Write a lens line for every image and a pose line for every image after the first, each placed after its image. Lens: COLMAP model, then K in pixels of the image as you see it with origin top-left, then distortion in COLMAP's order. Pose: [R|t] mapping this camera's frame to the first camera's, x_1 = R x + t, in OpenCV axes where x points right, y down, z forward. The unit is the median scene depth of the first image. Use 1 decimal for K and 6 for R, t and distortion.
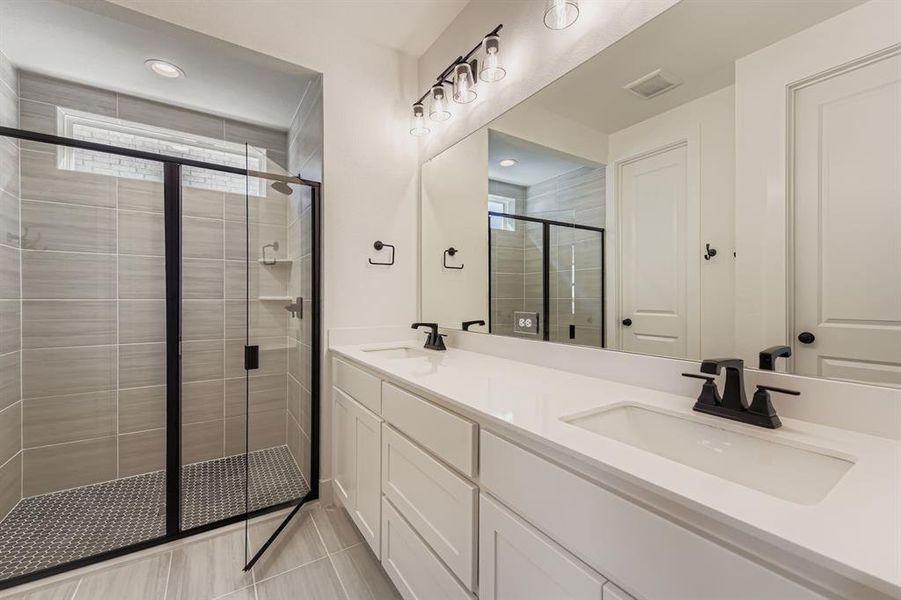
lens RADIAL K [[367.7, 0, 447.0], [0, 367.7, 302.8], [0, 0, 1]] dist [0.003253, -0.000107]
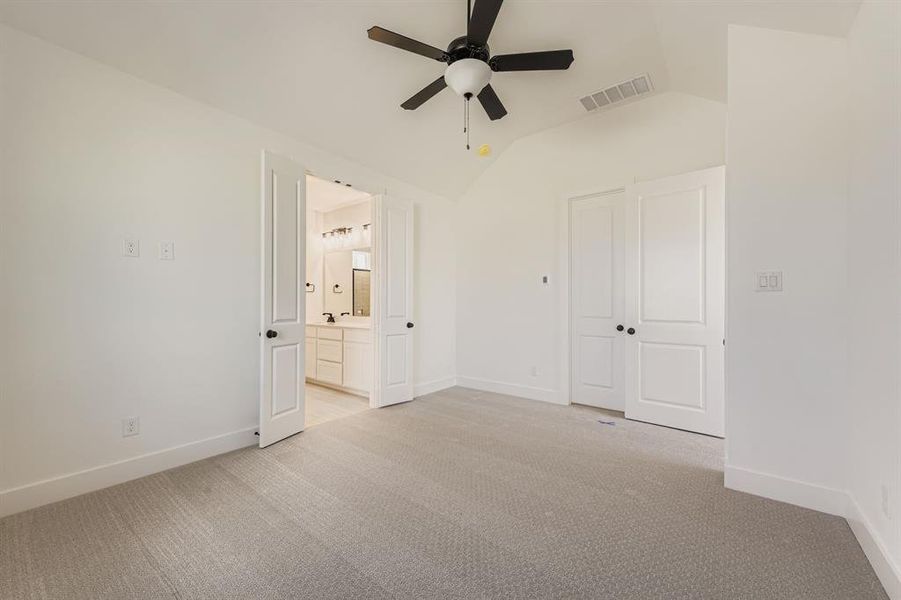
lens RADIAL K [[357.9, 0, 446.7], [0, 357.9, 305.9], [0, 0, 1]] dist [0.002831, -0.000099]
pose [[0.950117, 0.001302, 0.311892, -0.043678], [0.000553, 0.999983, -0.005860, 0.012857], [-0.311894, 0.005740, 0.950100, -1.817965]]
